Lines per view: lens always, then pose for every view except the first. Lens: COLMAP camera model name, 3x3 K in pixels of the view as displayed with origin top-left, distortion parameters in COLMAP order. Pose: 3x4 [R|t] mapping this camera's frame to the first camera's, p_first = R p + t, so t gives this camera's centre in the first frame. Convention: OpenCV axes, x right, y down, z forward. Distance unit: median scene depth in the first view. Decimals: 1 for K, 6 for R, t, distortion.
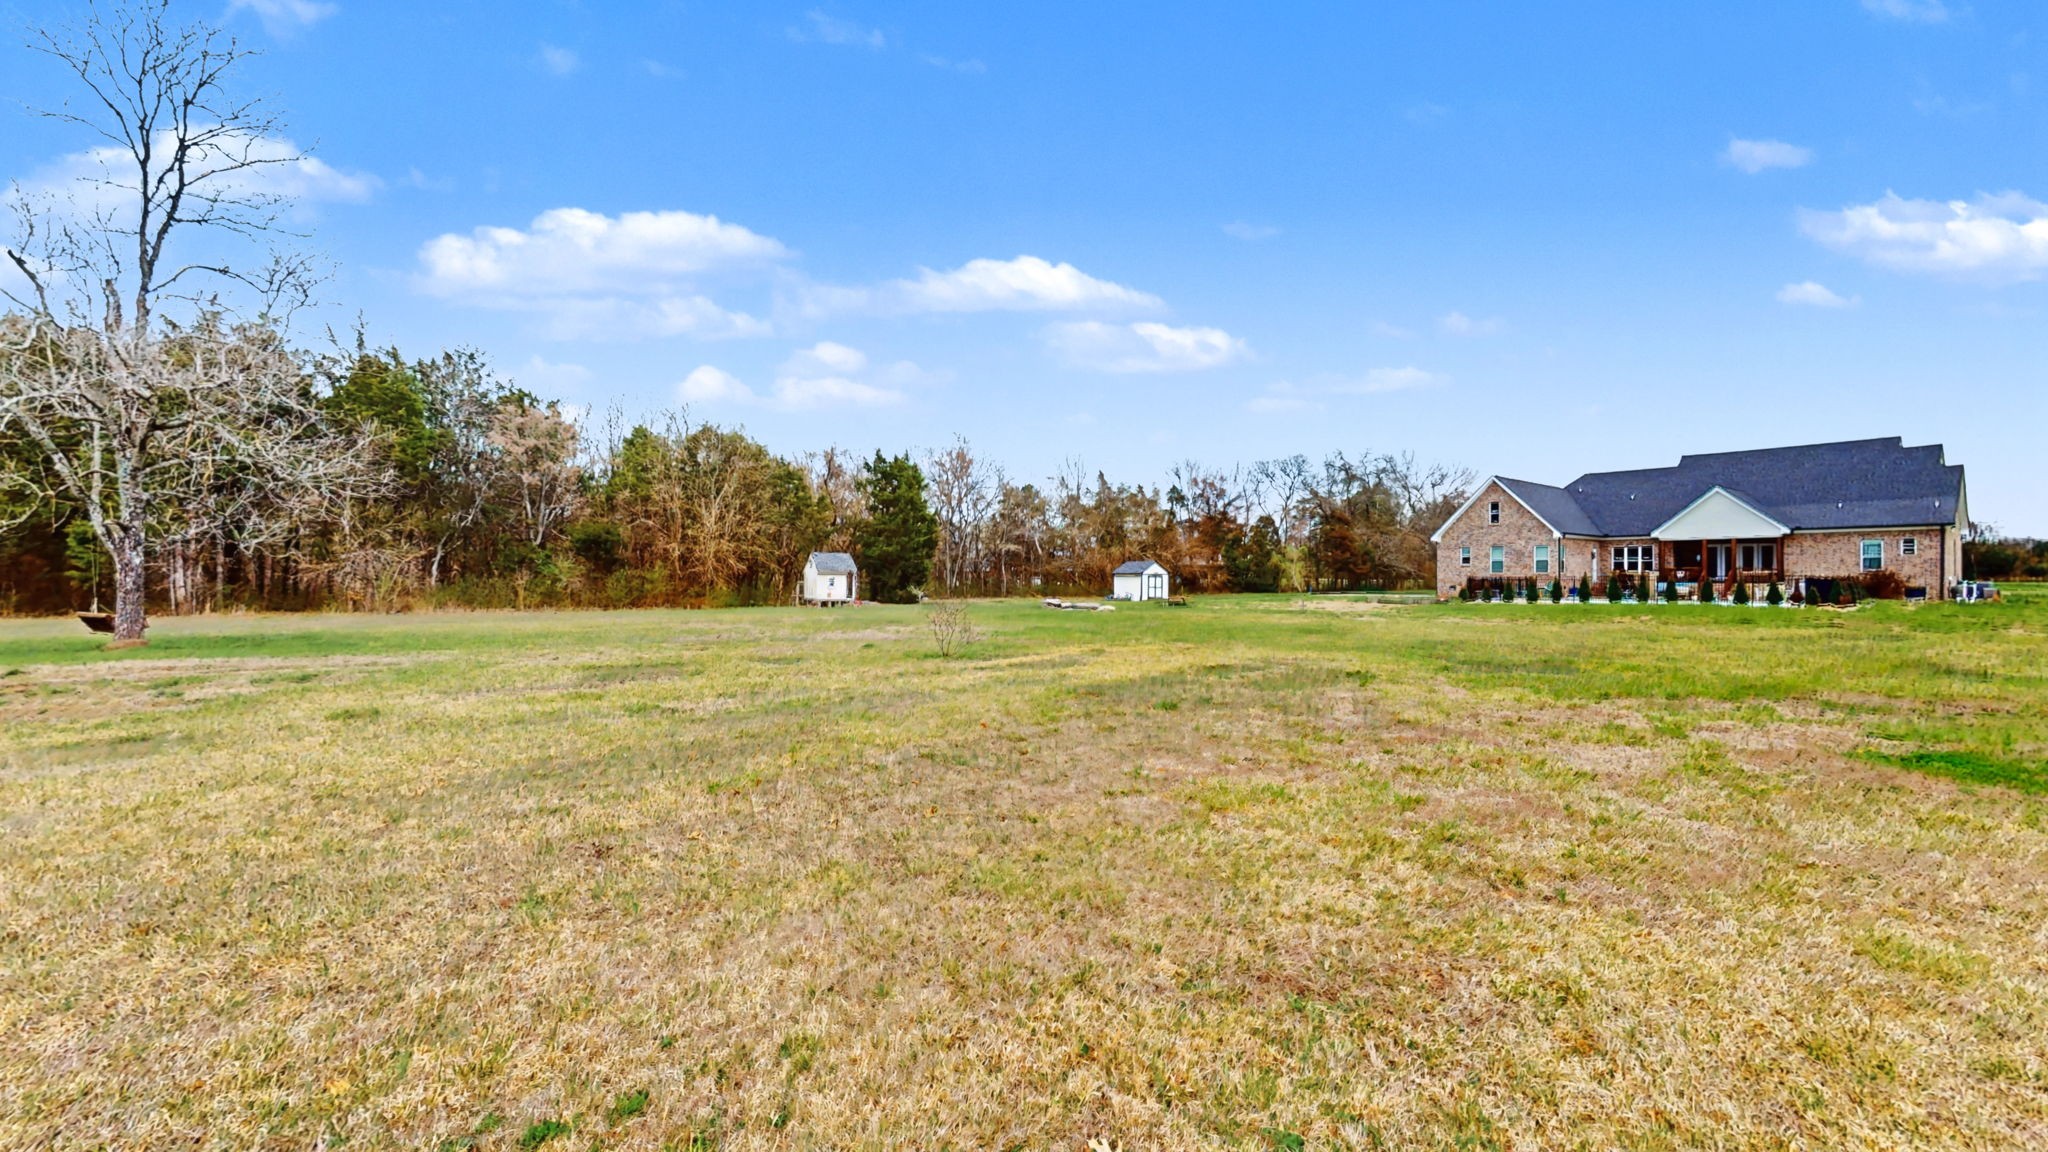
lens RADIAL K [[859.0, 0, 1019.9], [0, 859.0, 583.9], [0, 0, 1]] dist [0.003504, -0.000039]
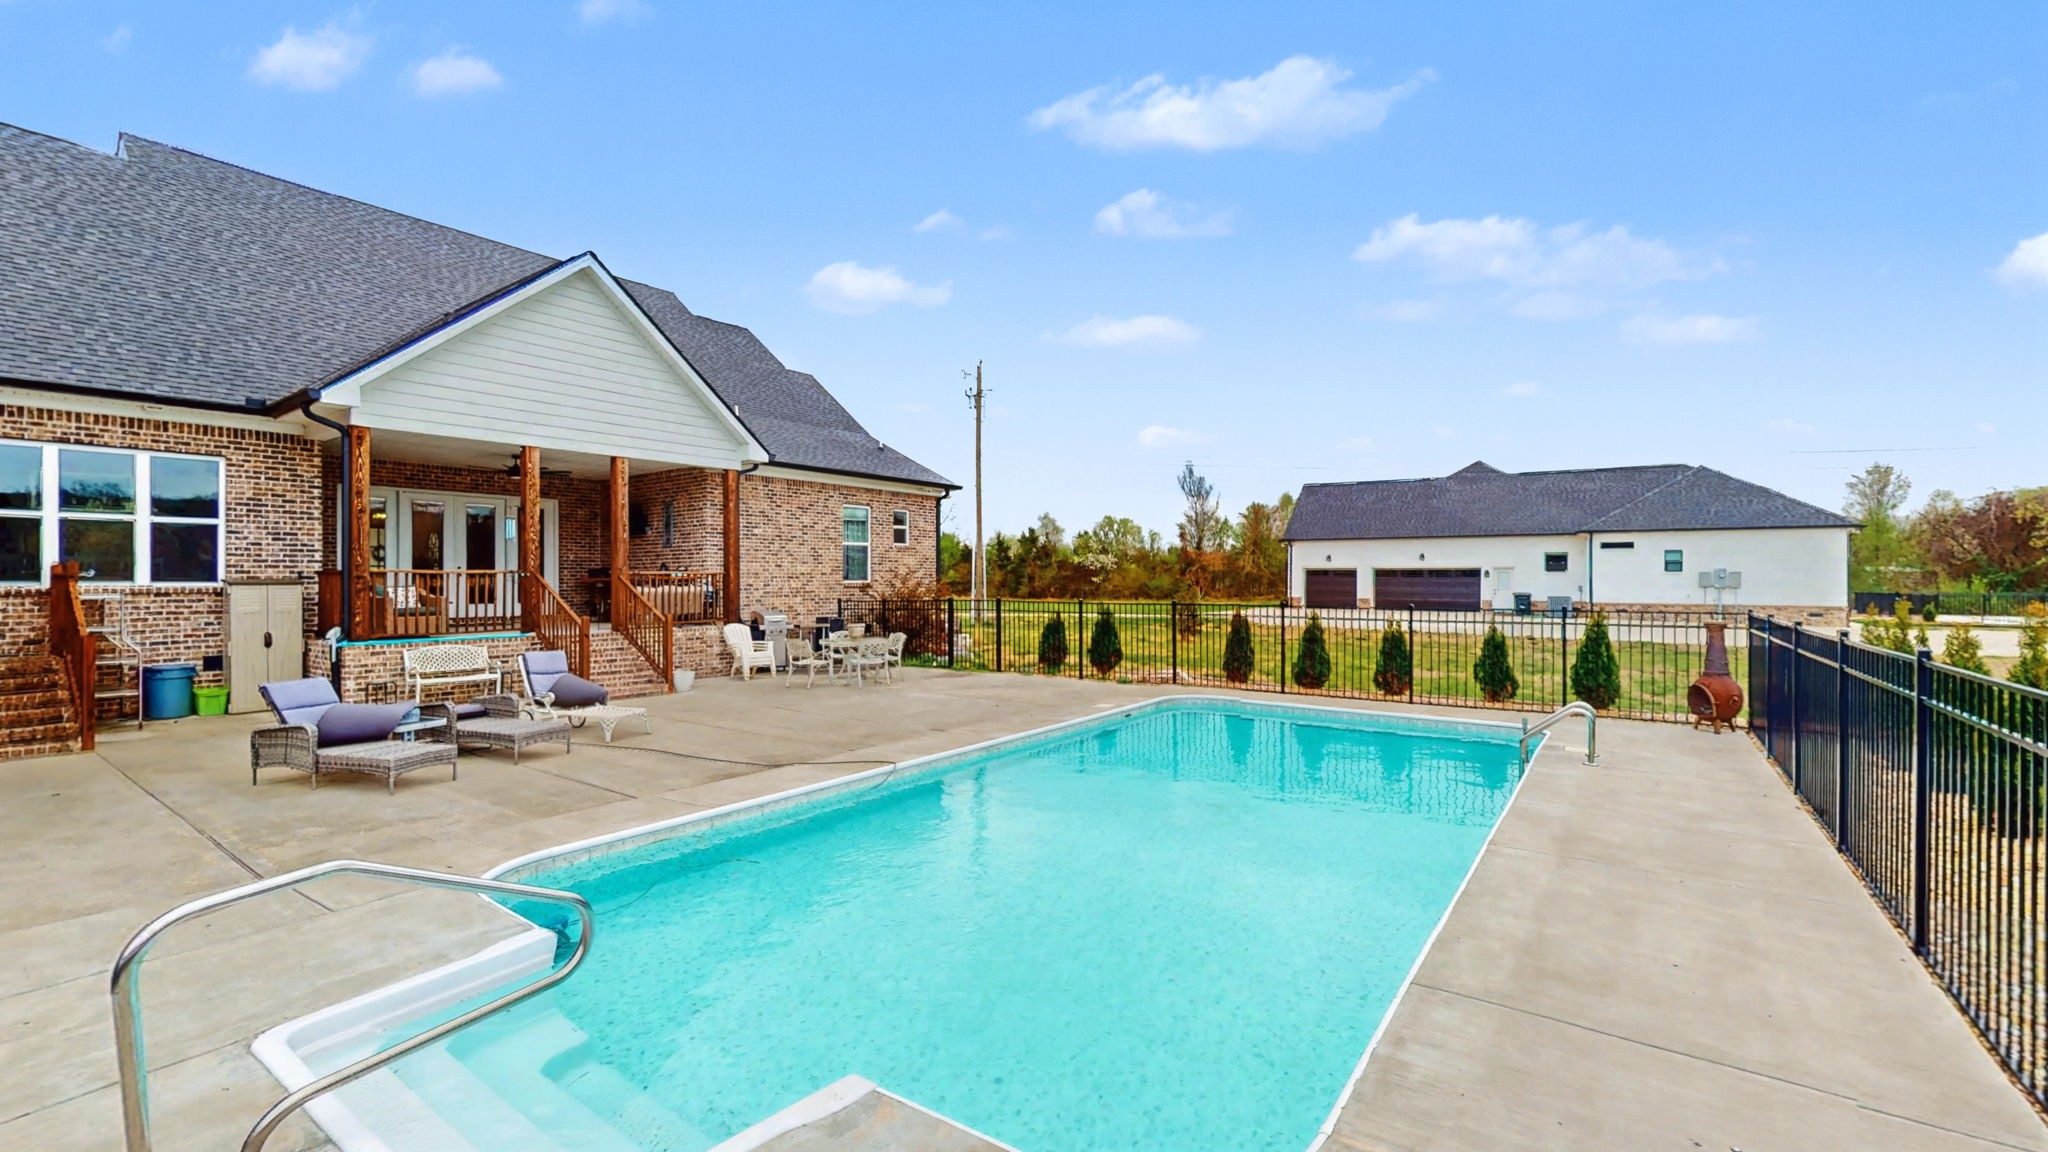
lens RADIAL K [[859.0, 0, 1033.3], [0, 859.0, 563.5], [0, 0, 1]] dist [0.003504, -0.000039]
pose [[-0.267679, 0.019567, 0.963310, 0.486276], [0.006257, 0.999808, -0.018570, -0.013598], [-0.963488, 0.001057, -0.267750, 0.871757]]
